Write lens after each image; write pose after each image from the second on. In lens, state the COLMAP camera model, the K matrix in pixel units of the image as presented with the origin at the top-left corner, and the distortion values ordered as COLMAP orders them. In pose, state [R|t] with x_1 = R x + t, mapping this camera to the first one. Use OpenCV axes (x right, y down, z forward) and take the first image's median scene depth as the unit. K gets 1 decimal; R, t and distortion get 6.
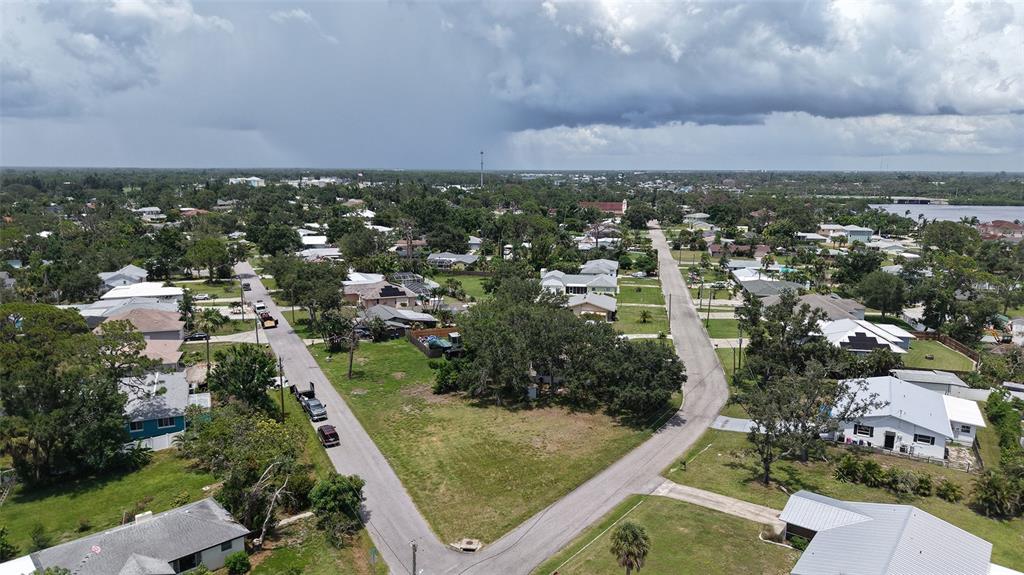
lens RADIAL K [[684.6, 0, 512.0], [0, 684.6, 287.5], [0, 0, 1]] dist [0.027496, -0.042690]
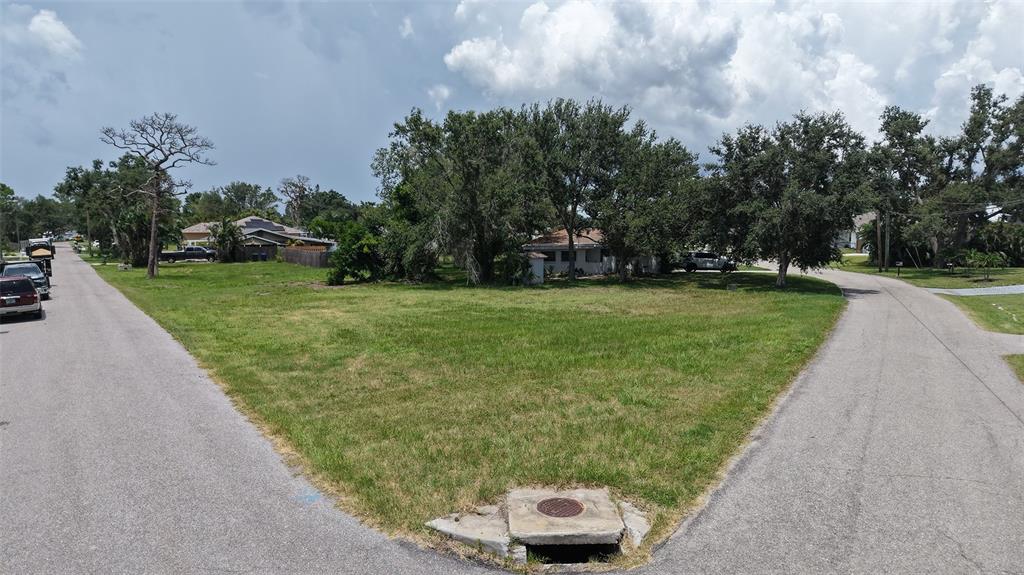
lens RADIAL K [[684.6, 0, 512.0], [0, 684.6, 287.5], [0, 0, 1]] dist [0.027496, -0.042690]
pose [[0.989398, -0.019855, 0.143863, -0.075271], [0.033113, 0.995359, -0.090354, 0.273543], [-0.141401, 0.094160, 0.985464, 0.688437]]
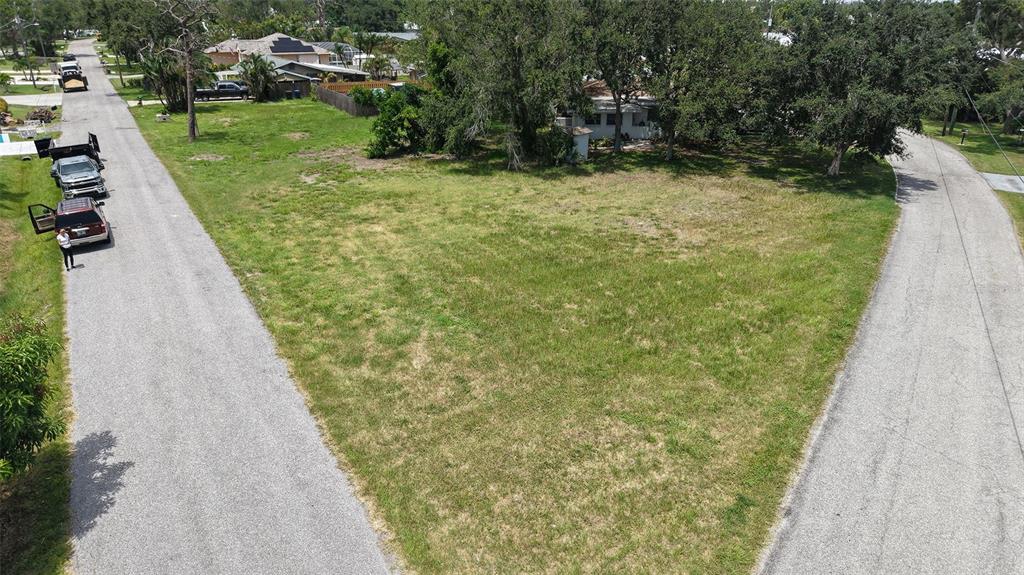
lens RADIAL K [[690.7, 0, 512.0], [0, 690.7, 287.5], [0, 0, 1]] dist [0.002472, -0.004905]
pose [[0.995381, -0.037859, 0.088219, -0.082734], [0.018724, 0.977867, 0.208387, 0.194946], [-0.094155, -0.205773, 0.974060, 0.682914]]
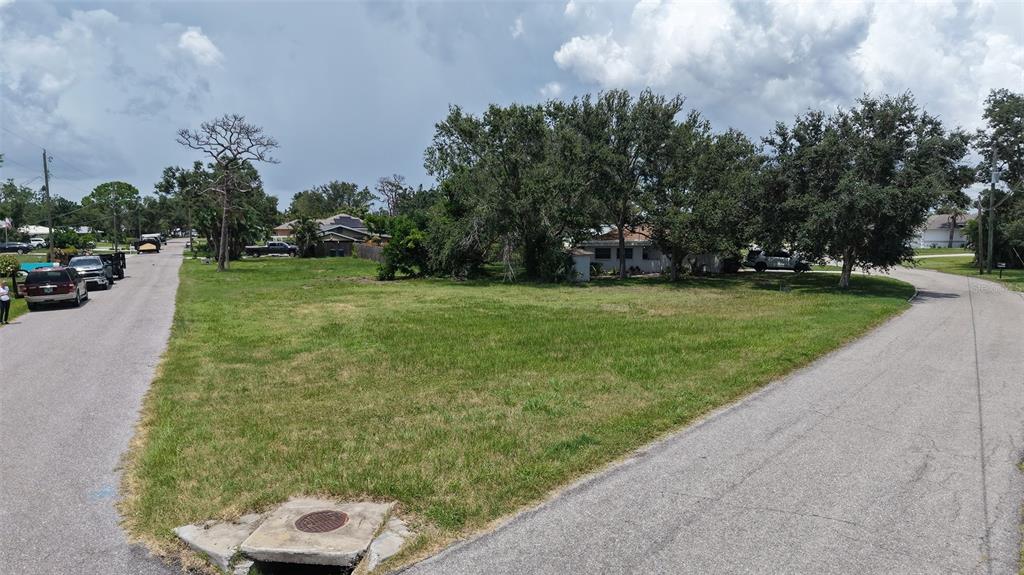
lens RADIAL K [[684.6, 0, 512.0], [0, 684.6, 287.5], [0, 0, 1]] dist [0.027496, -0.042690]
pose [[0.999933, -0.004831, -0.010521, -0.018030], [0.003858, 0.995877, -0.090634, 0.274247], [0.010915, 0.090587, 0.995829, 0.697349]]
